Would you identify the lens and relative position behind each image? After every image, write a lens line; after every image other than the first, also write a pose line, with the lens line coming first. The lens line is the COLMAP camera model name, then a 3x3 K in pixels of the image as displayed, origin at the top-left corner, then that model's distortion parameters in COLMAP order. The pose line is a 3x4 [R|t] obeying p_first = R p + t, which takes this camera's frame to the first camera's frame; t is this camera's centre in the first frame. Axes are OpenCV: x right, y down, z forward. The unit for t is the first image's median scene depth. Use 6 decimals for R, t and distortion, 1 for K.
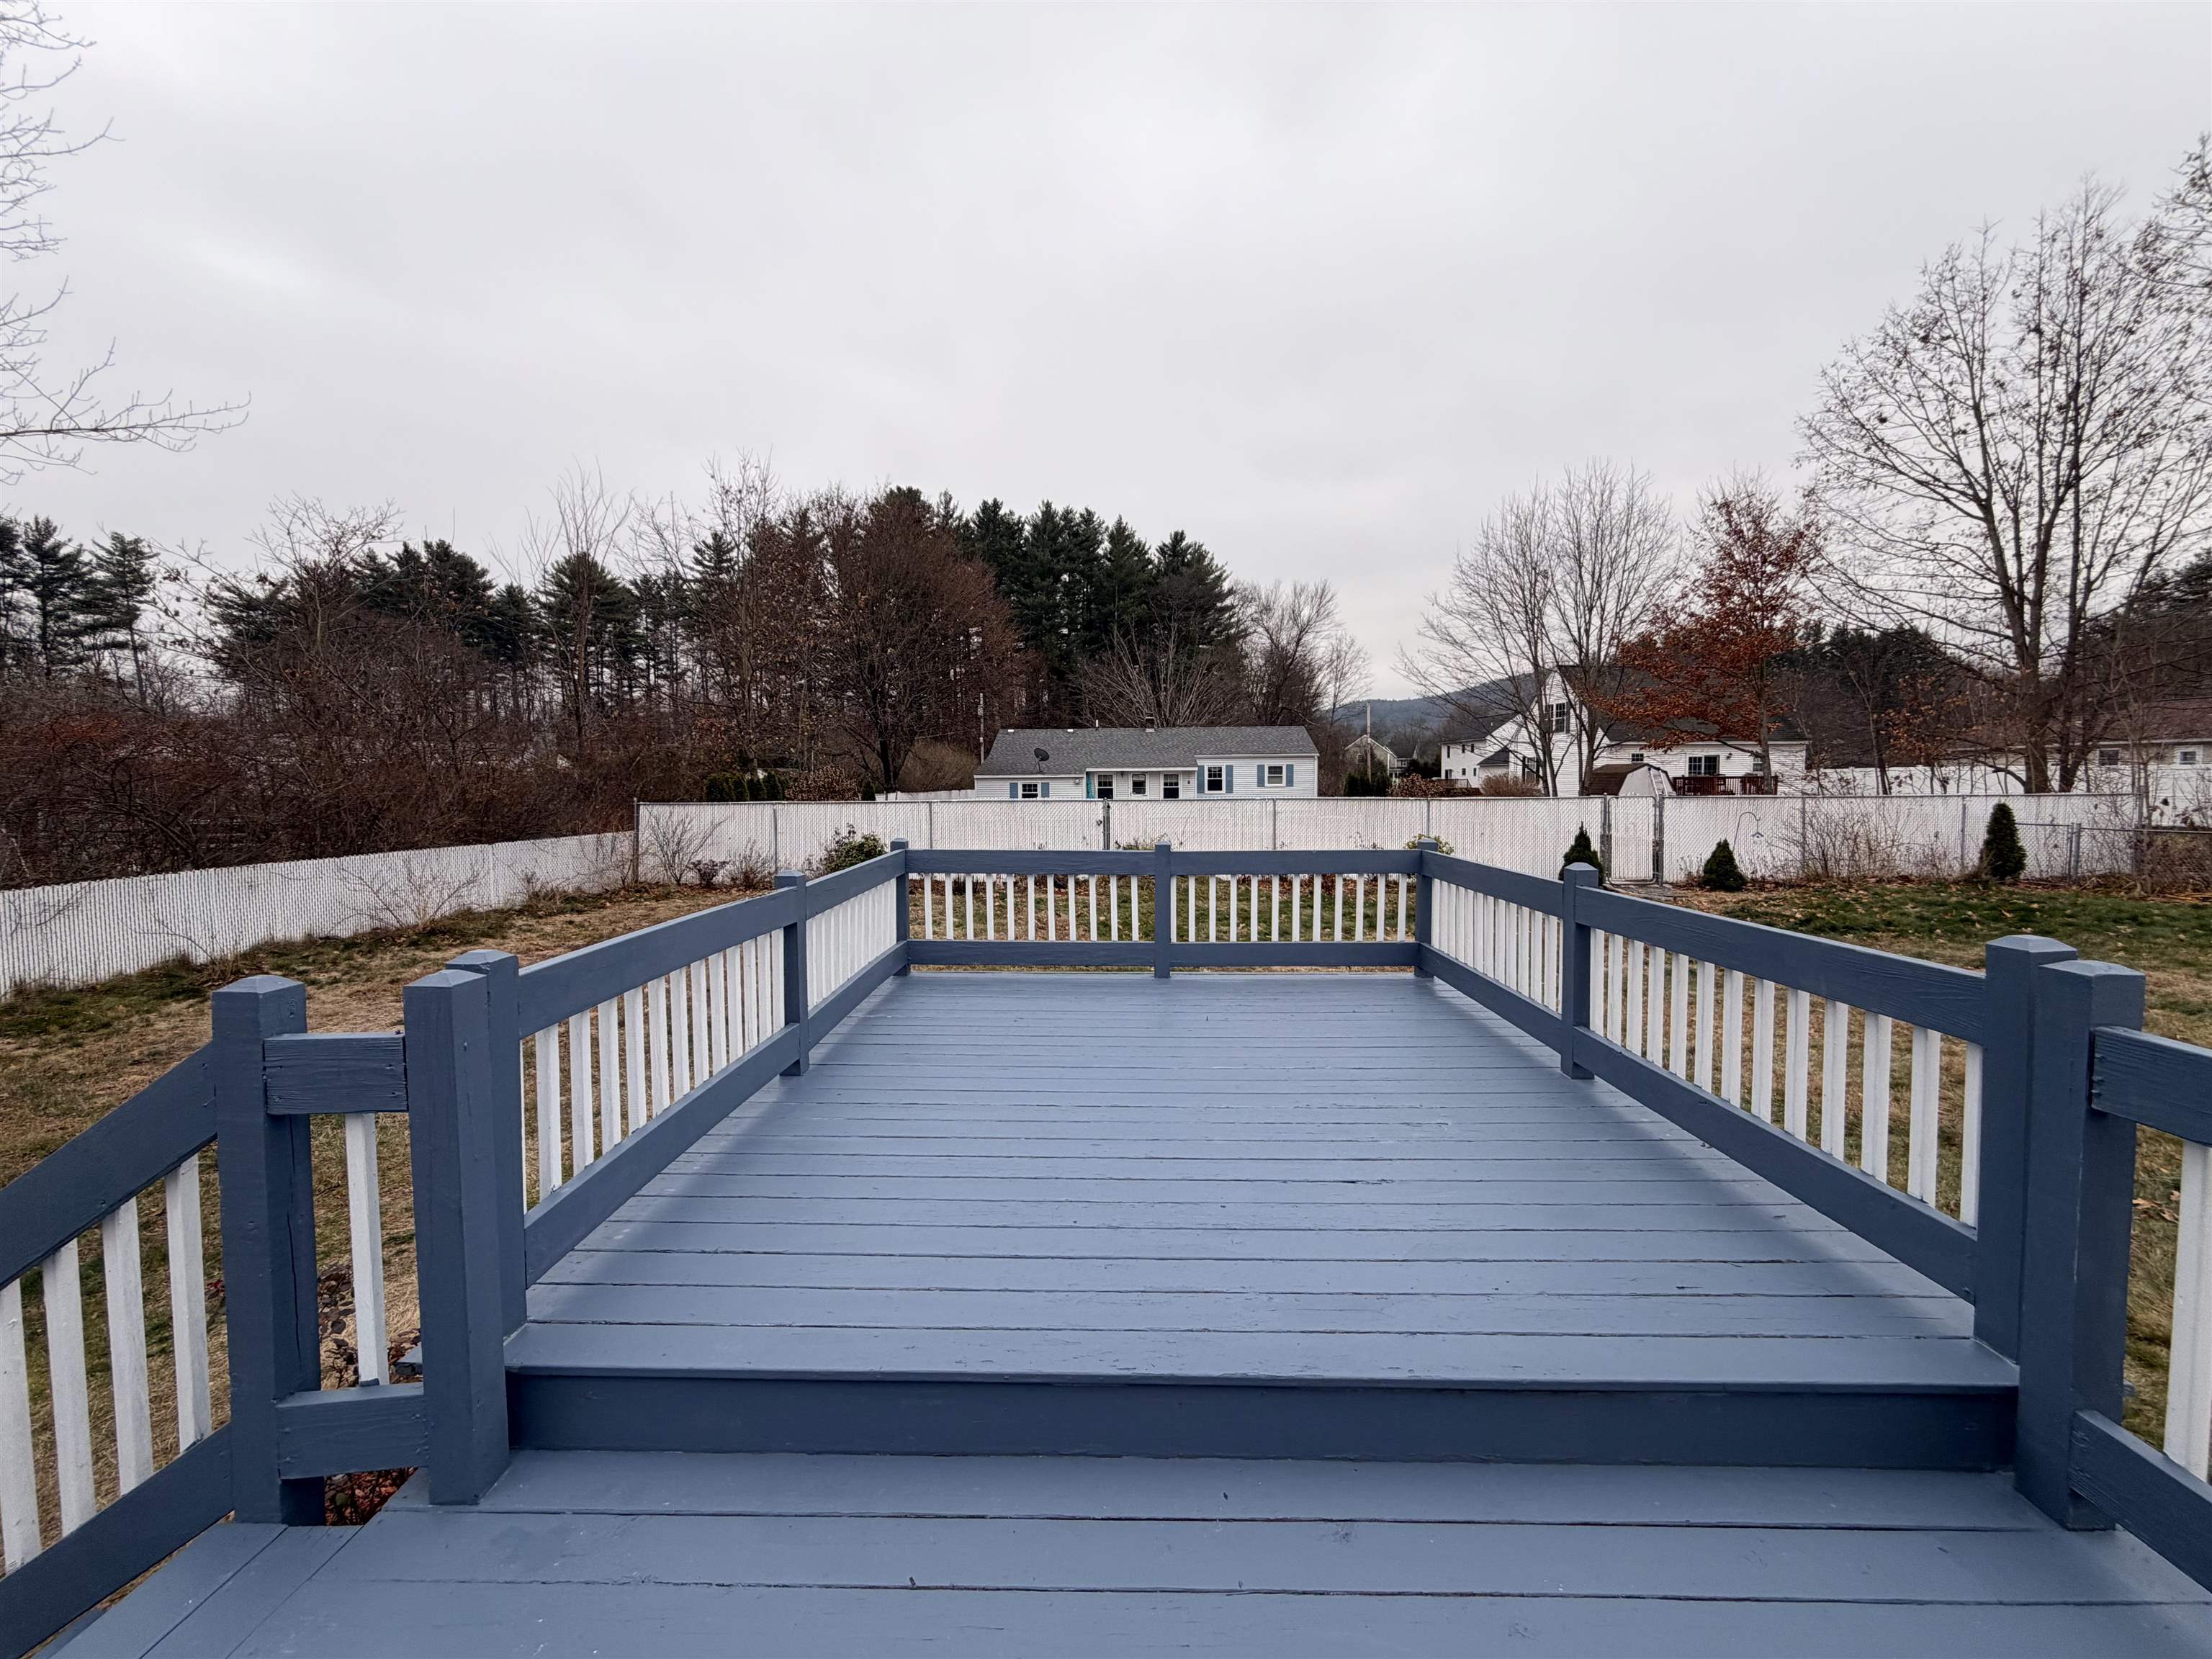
lens RADIAL K [[879.6, 0, 1097.2], [0, 879.6, 832.5], [0, 0, 1]] dist [0.000313, 0.000035]
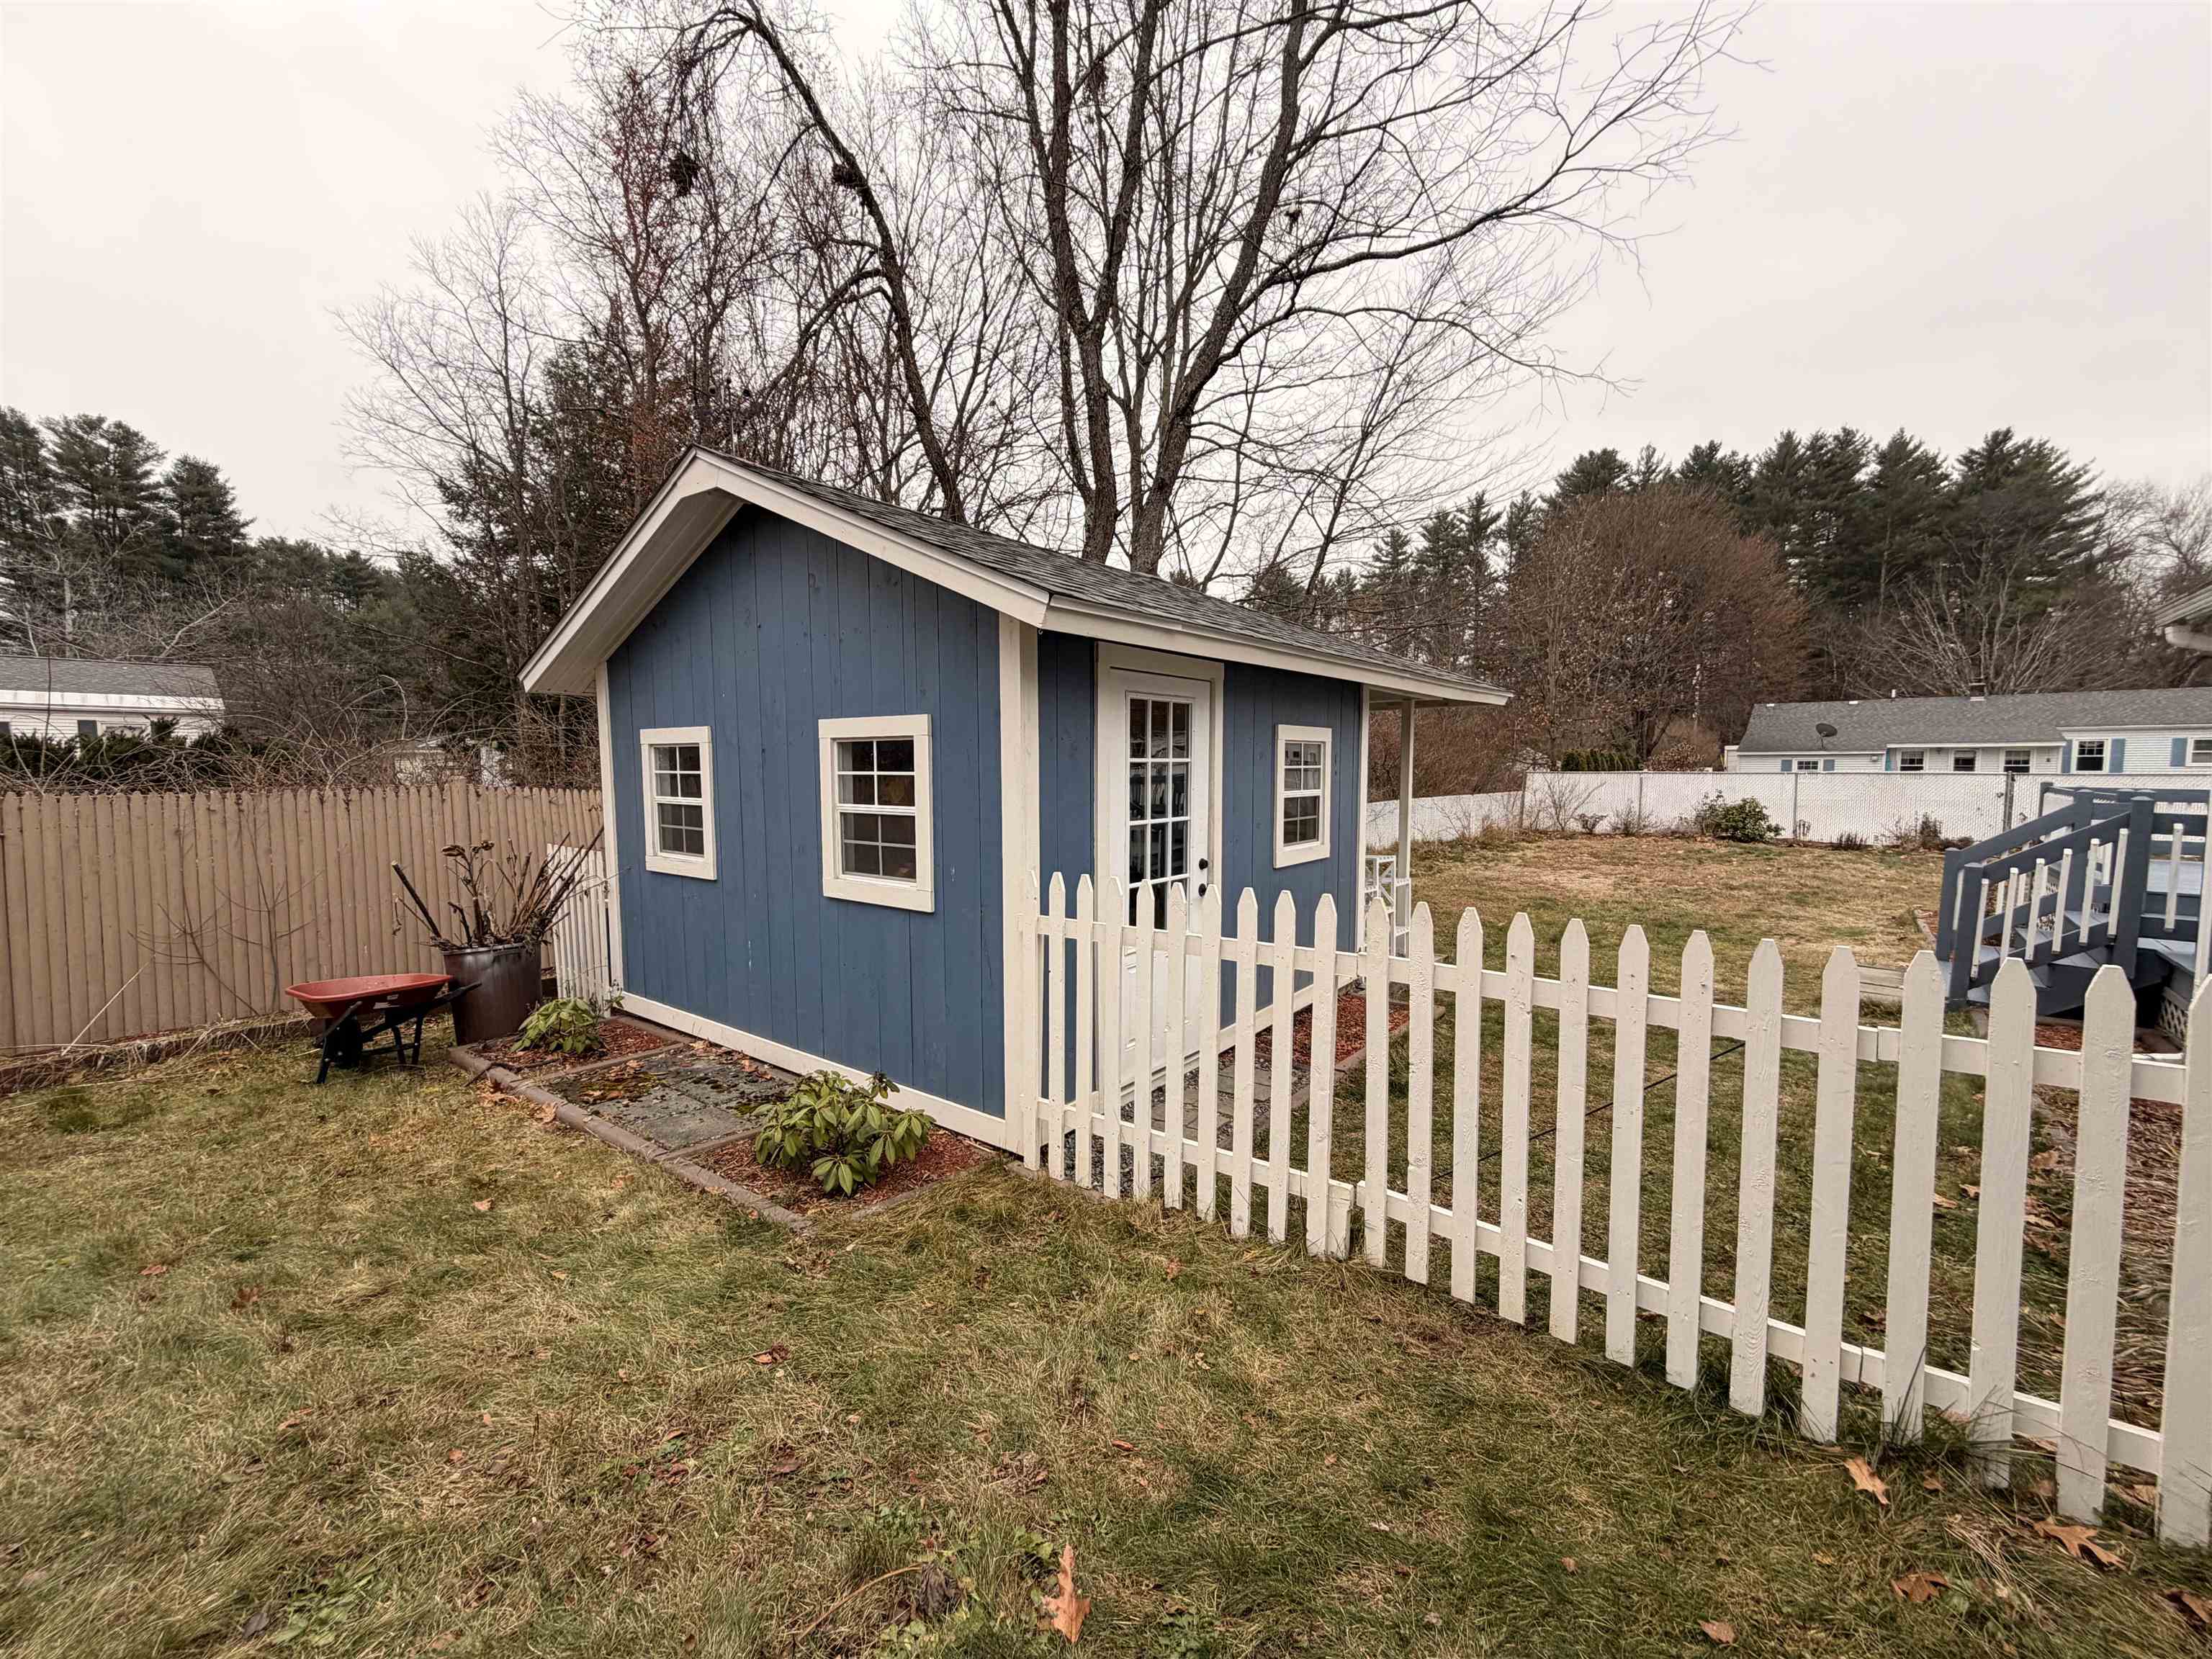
lens RADIAL K [[879.6, 0, 1094.8], [0, 879.6, 827.5], [0, 0, 1]] dist [0.000313, 0.000035]
pose [[0.781616, 0.051534, -0.621627, -0.076688], [-0.040164, 0.998671, 0.032291, 0.015414], [0.622465, -0.000272, 0.782648, -0.208334]]
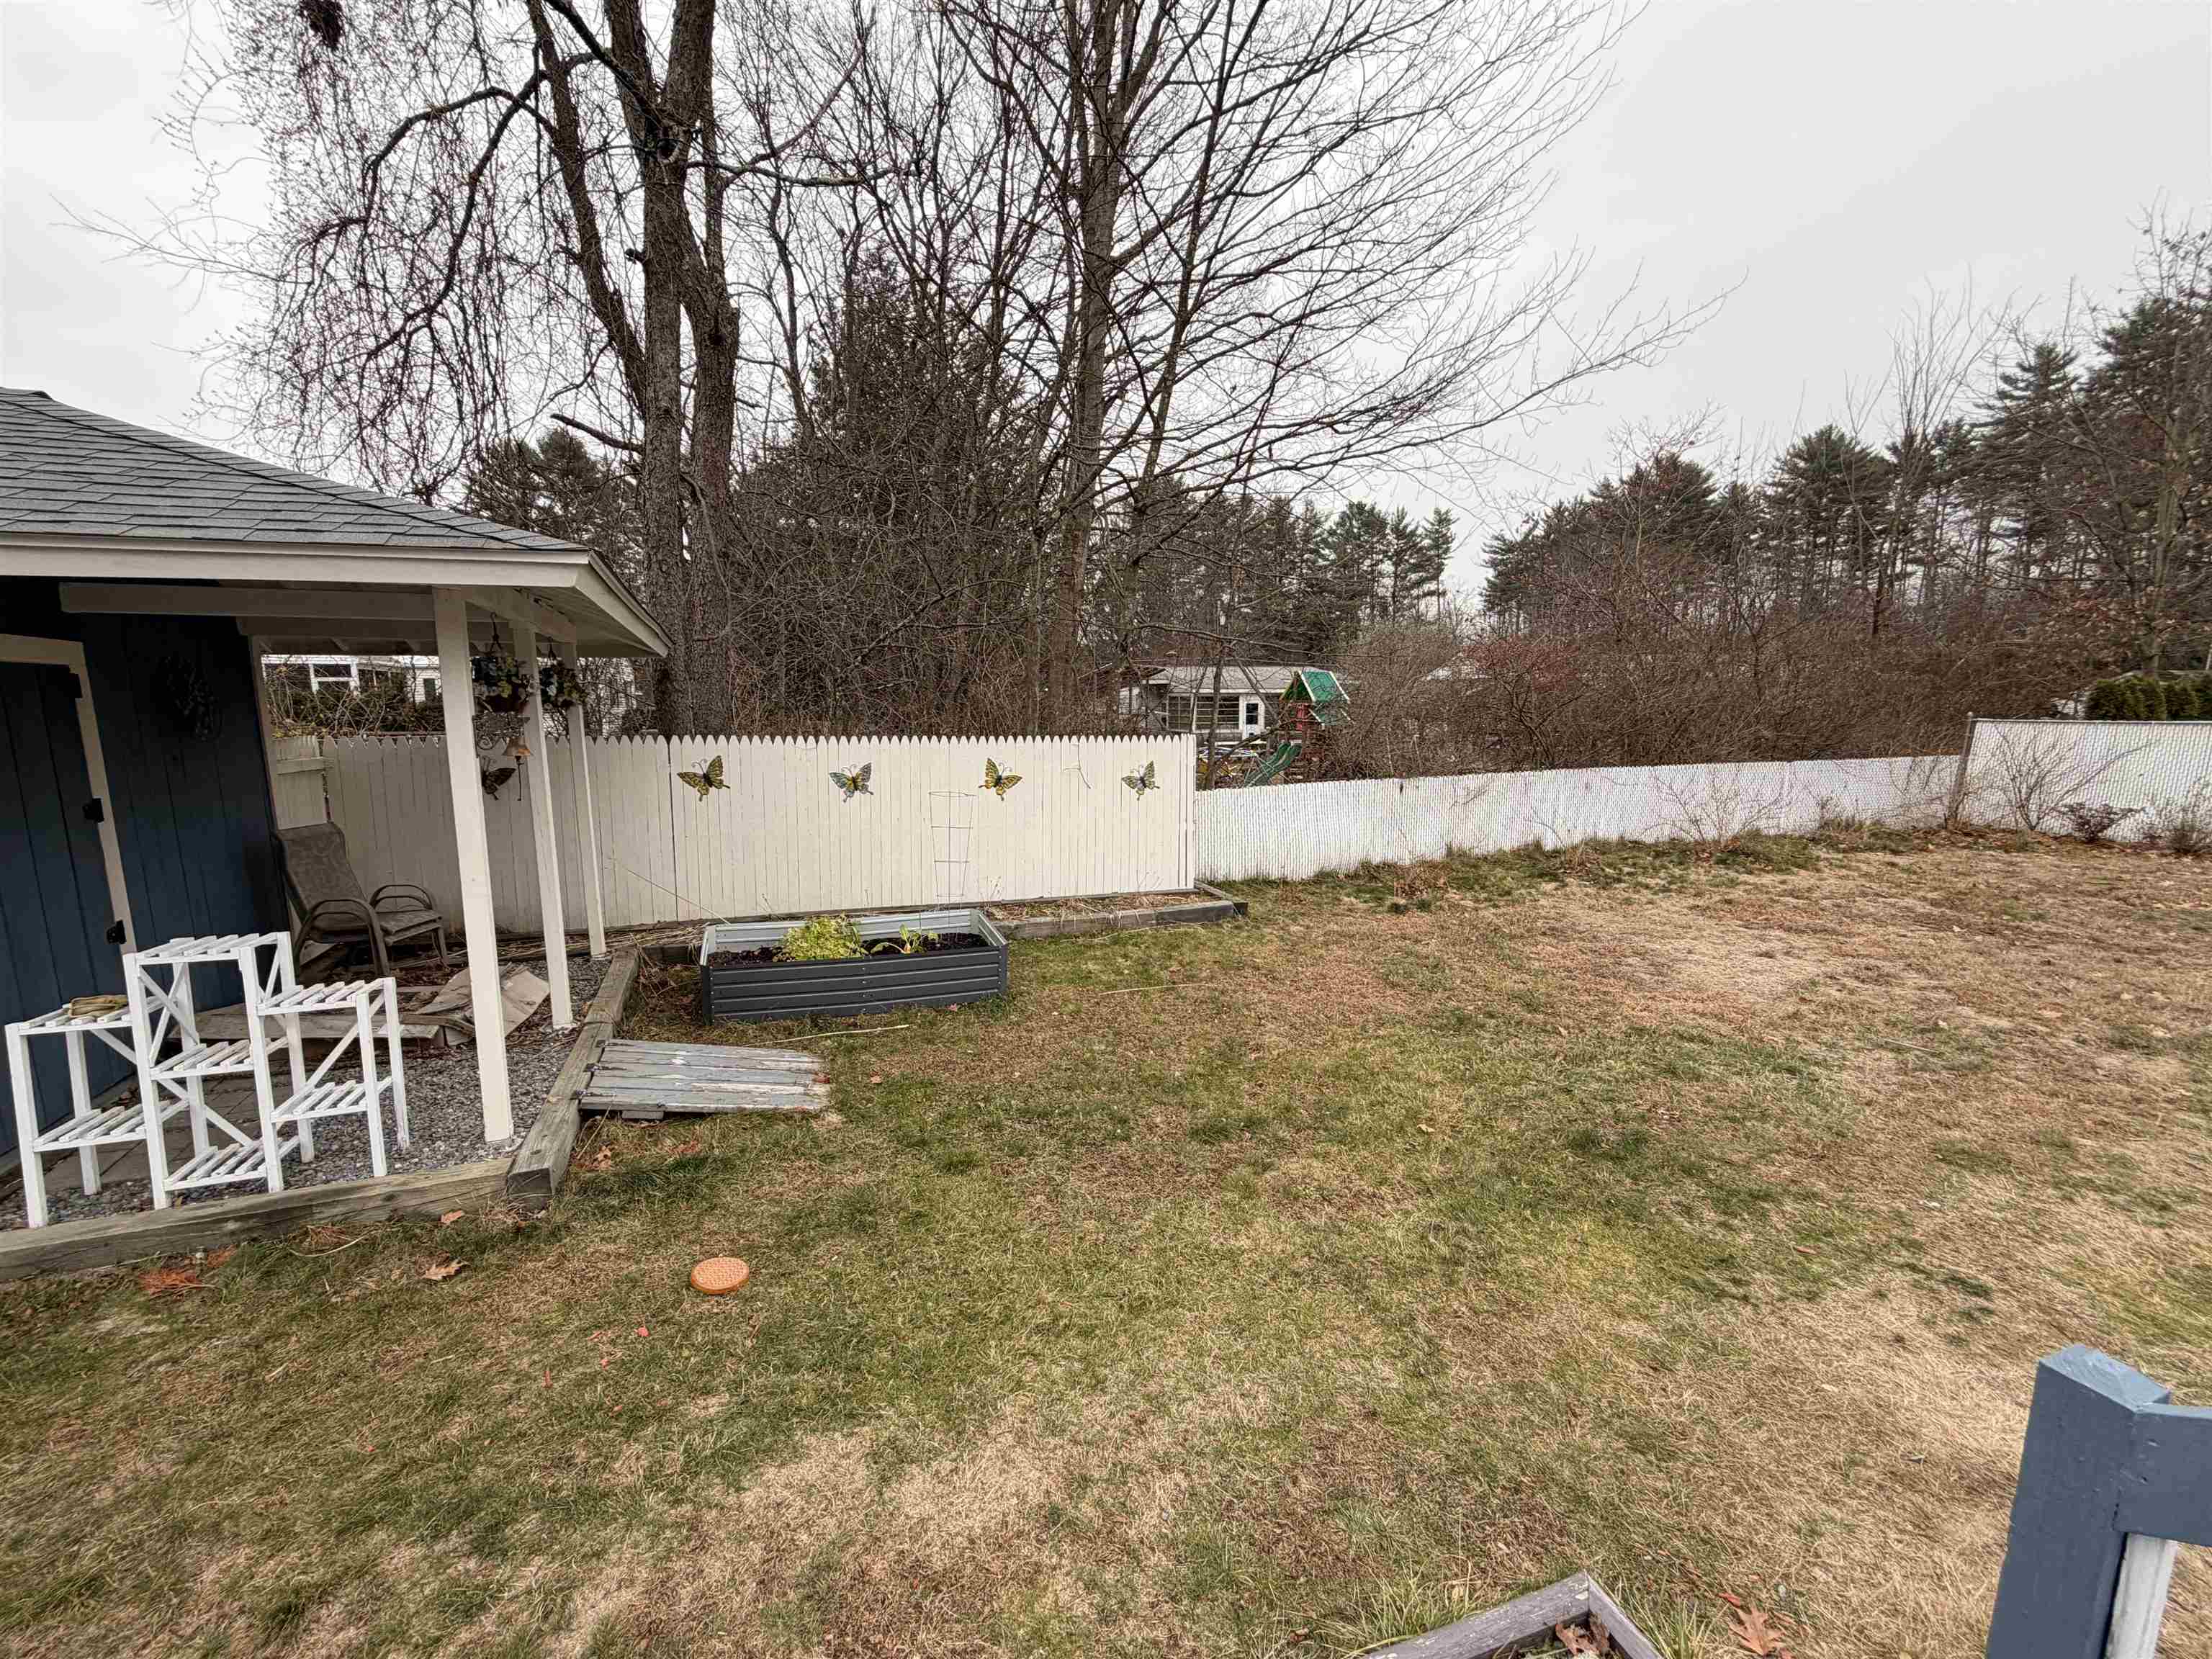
lens RADIAL K [[879.6, 0, 1097.4], [0, 879.6, 828.3], [0, 0, 1]] dist [0.000313, 0.000035]
pose [[0.382999, 0.135165, -0.913806, -0.041712], [-0.049250, 0.990818, 0.125914, 0.000626], [0.922435, -0.003220, 0.386139, 0.000389]]
